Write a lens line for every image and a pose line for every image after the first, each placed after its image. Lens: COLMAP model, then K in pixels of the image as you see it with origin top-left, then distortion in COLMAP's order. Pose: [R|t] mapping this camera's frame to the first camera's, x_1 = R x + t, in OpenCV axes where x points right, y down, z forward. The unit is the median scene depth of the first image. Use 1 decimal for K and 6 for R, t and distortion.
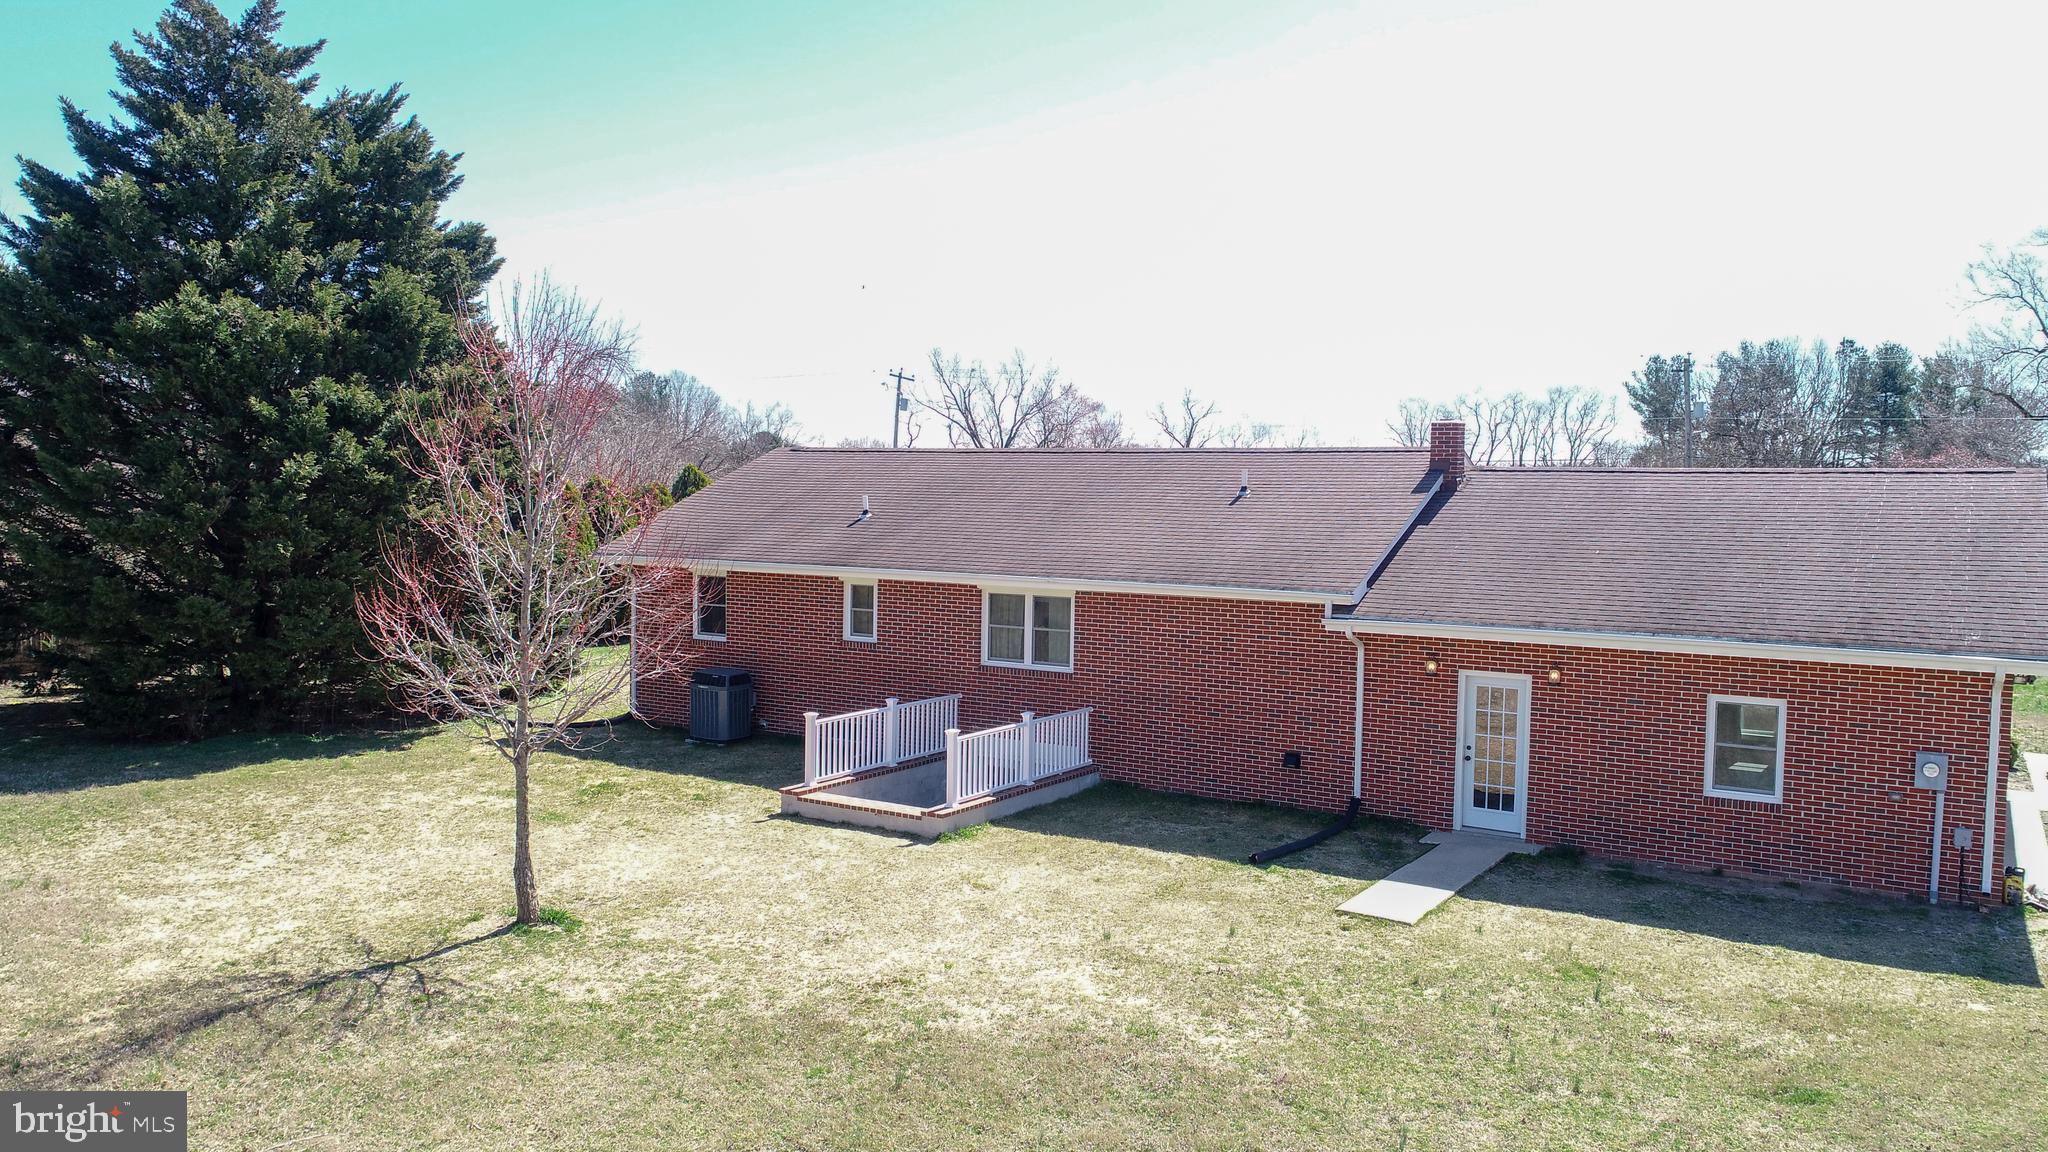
lens RADIAL K [[1508.3, 0, 1024.0], [0, 1508.3, 576.0], [0, 0, 1]] dist [0.000271, 0.000507]
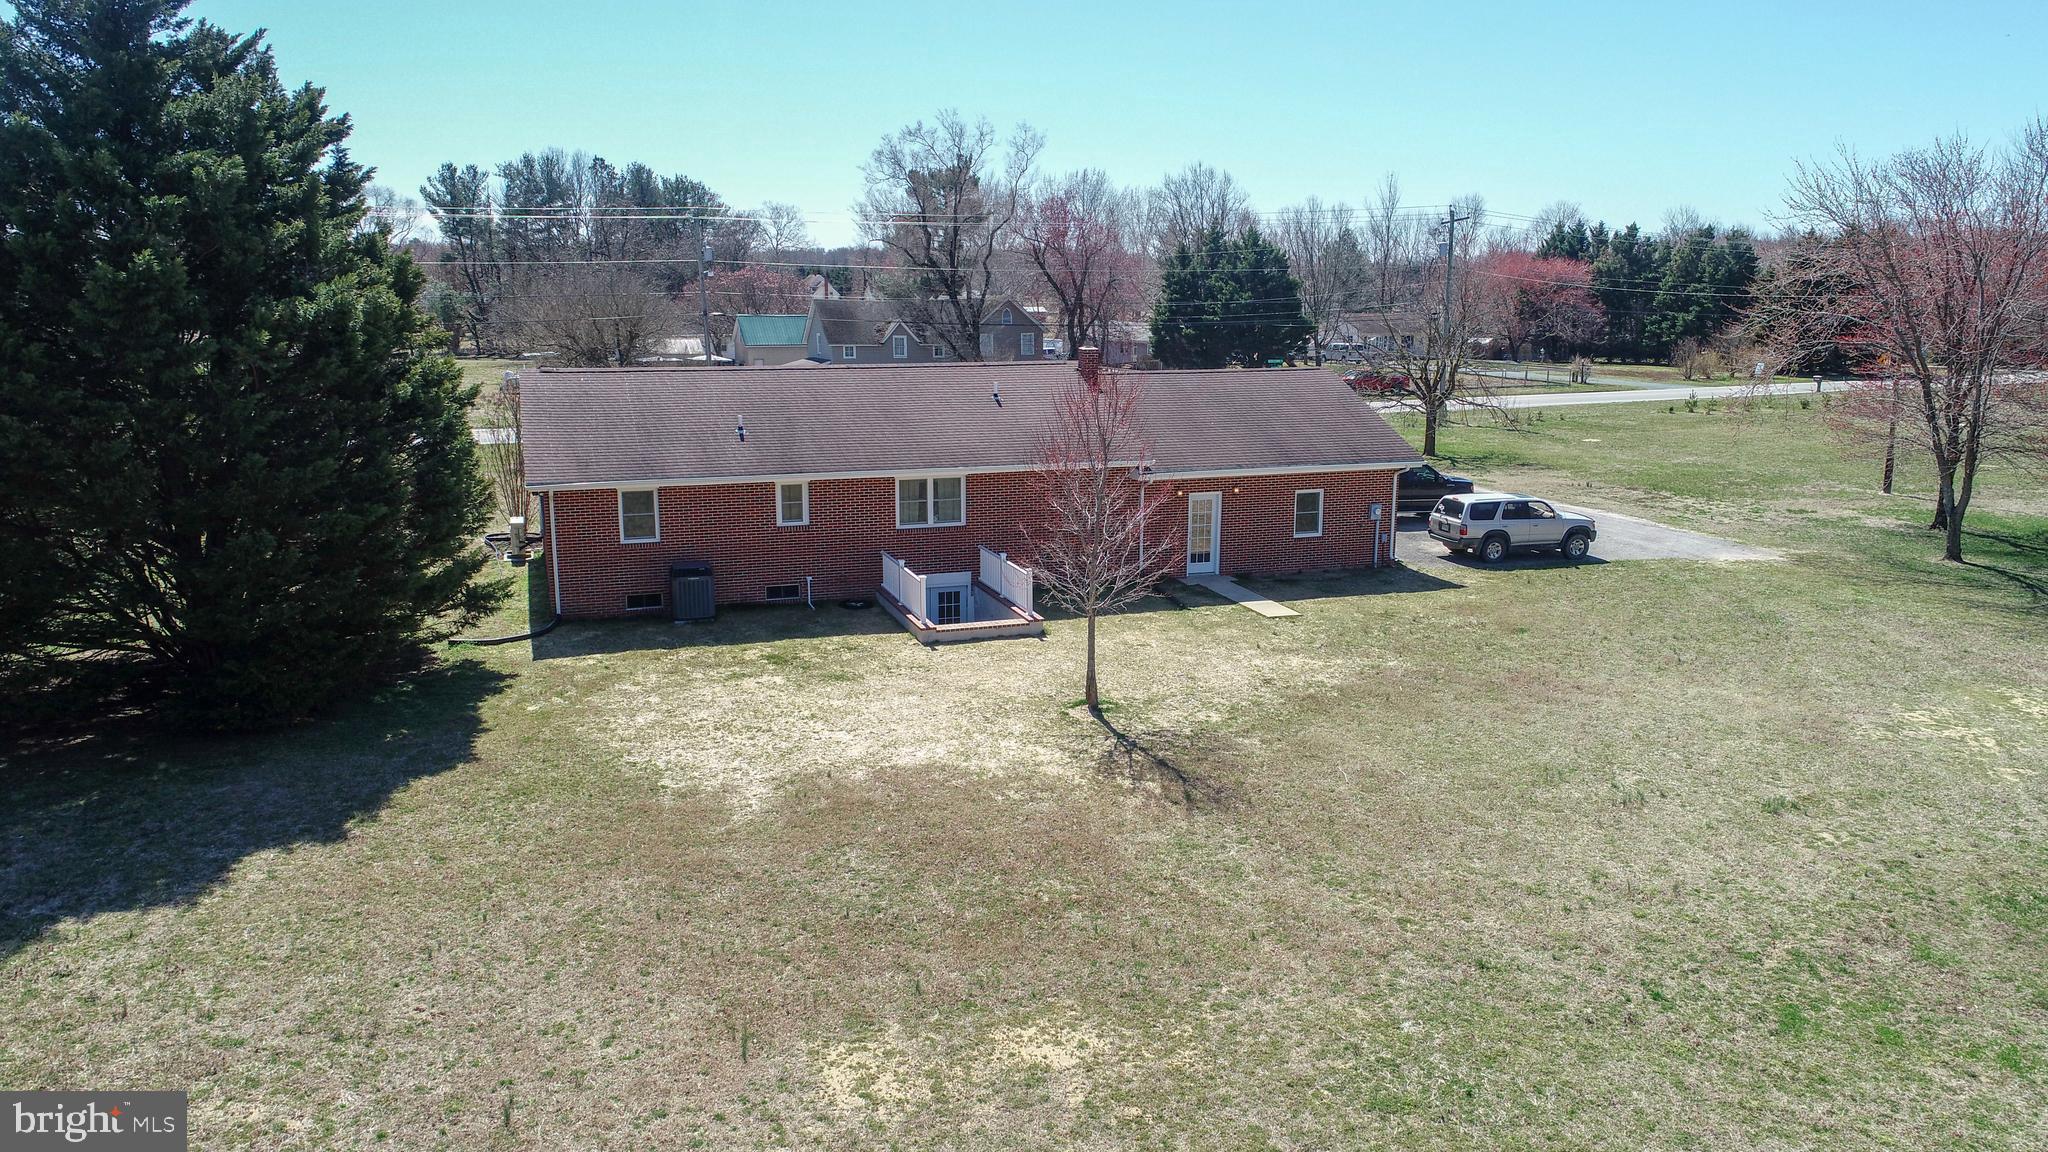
lens RADIAL K [[1423.8, 0, 1024.0], [0, 1423.8, 576.0], [0, 0, 1]] dist [-0.006745, -0.004711]
pose [[0.636385, -0.174061, 0.751476, -1.235188], [0.051381, 0.981610, 0.183854, -0.180367], [-0.769658, -0.078390, 0.633625, 0.005220]]
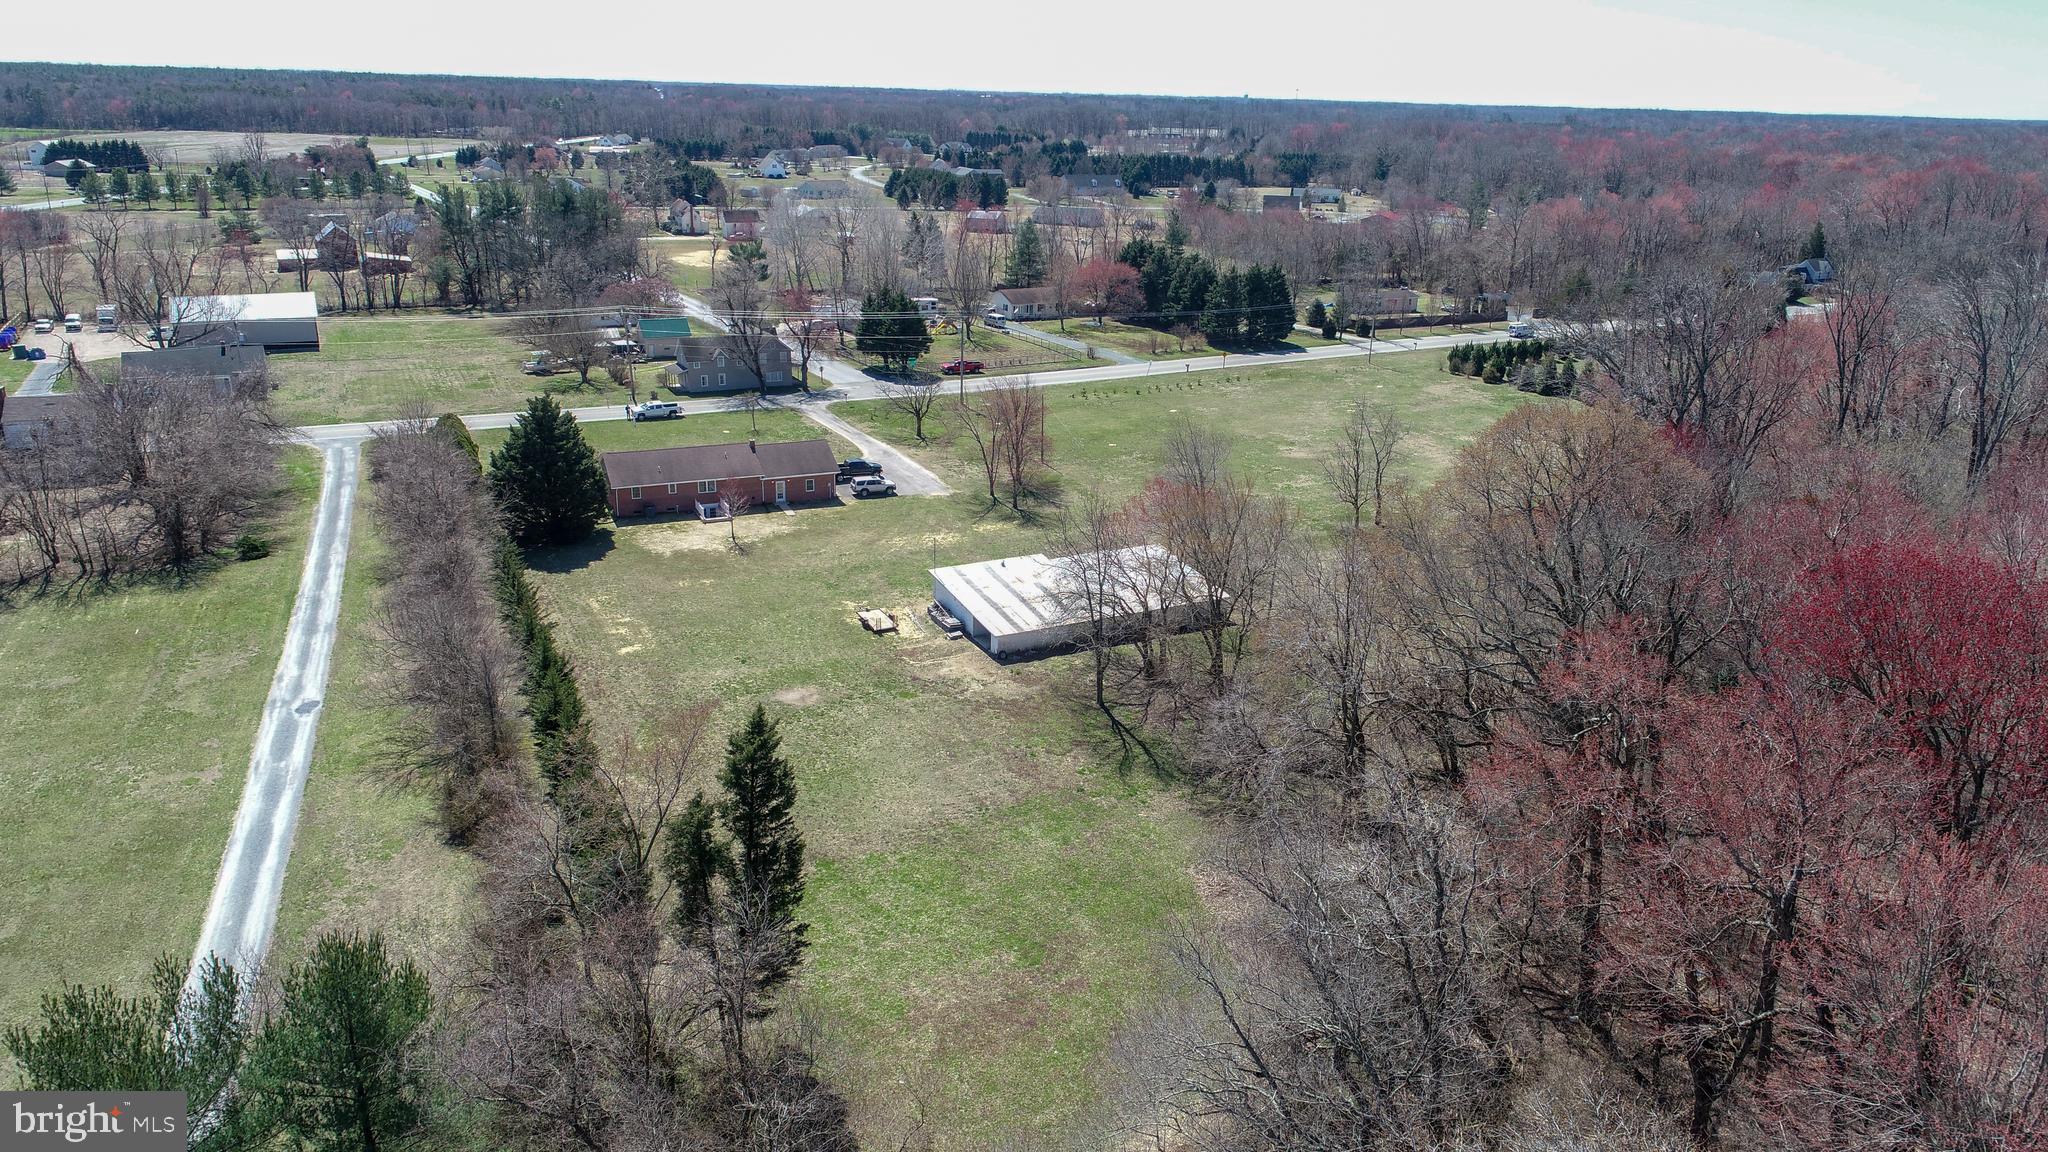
lens RADIAL K [[1367.2, 0, 1024.0], [0, 1367.2, 576.0], [0, 0, 1]] dist [-0.000441, 0.000478]
pose [[0.567788, -0.278873, 0.774498, -4.437854], [0.028298, 0.946923, 0.320212, -1.645469], [-0.822688, -0.159896, 0.545543, -3.823185]]
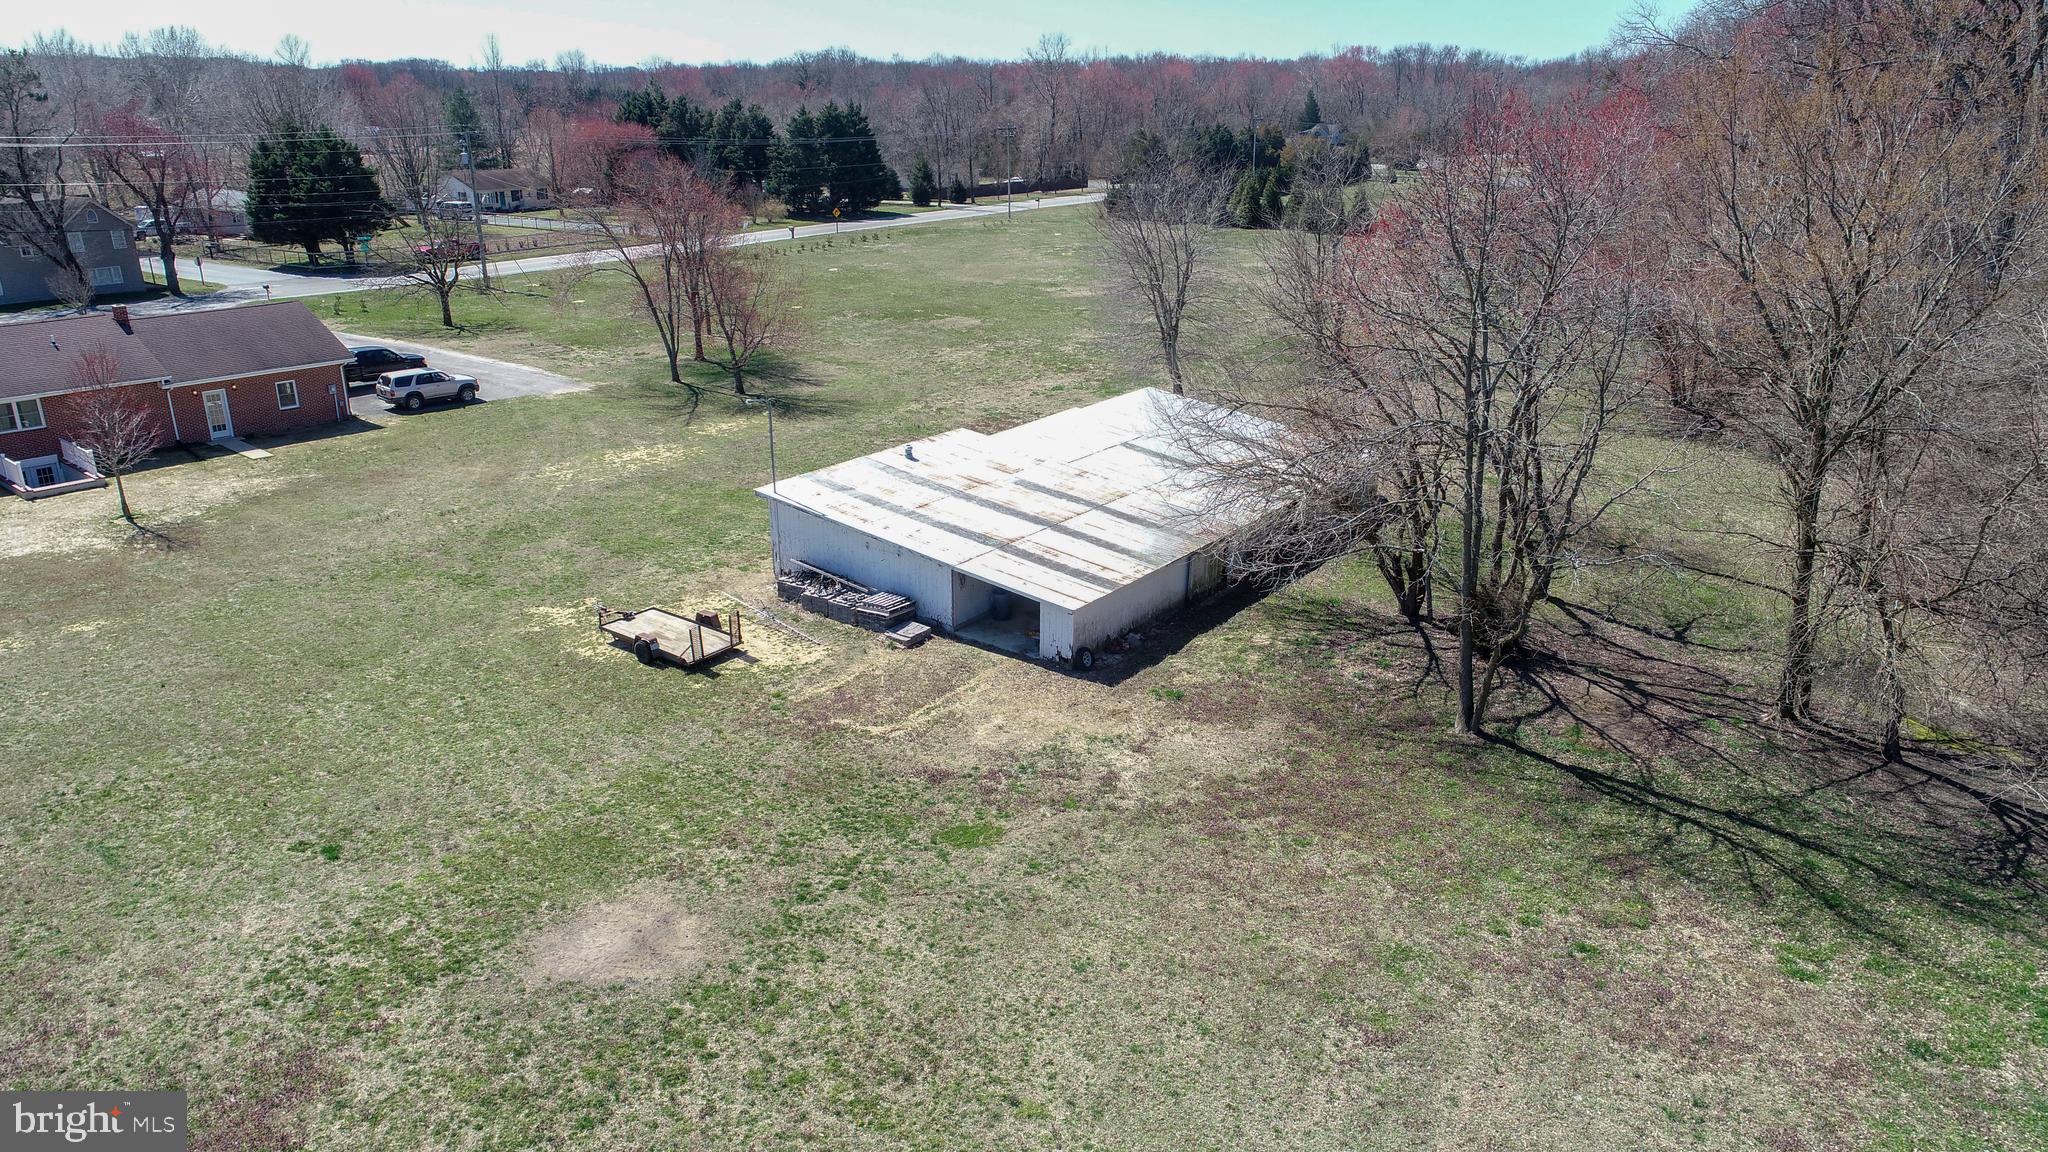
lens RADIAL K [[1367.2, 0, 1024.0], [0, 1367.2, 576.0], [0, 0, 1]] dist [-0.000441, 0.000478]
pose [[0.150380, -0.350771, 0.924308, -2.348498], [0.050247, 0.936443, 0.347202, -0.508822], [-0.987351, -0.005769, 0.158447, -1.246840]]
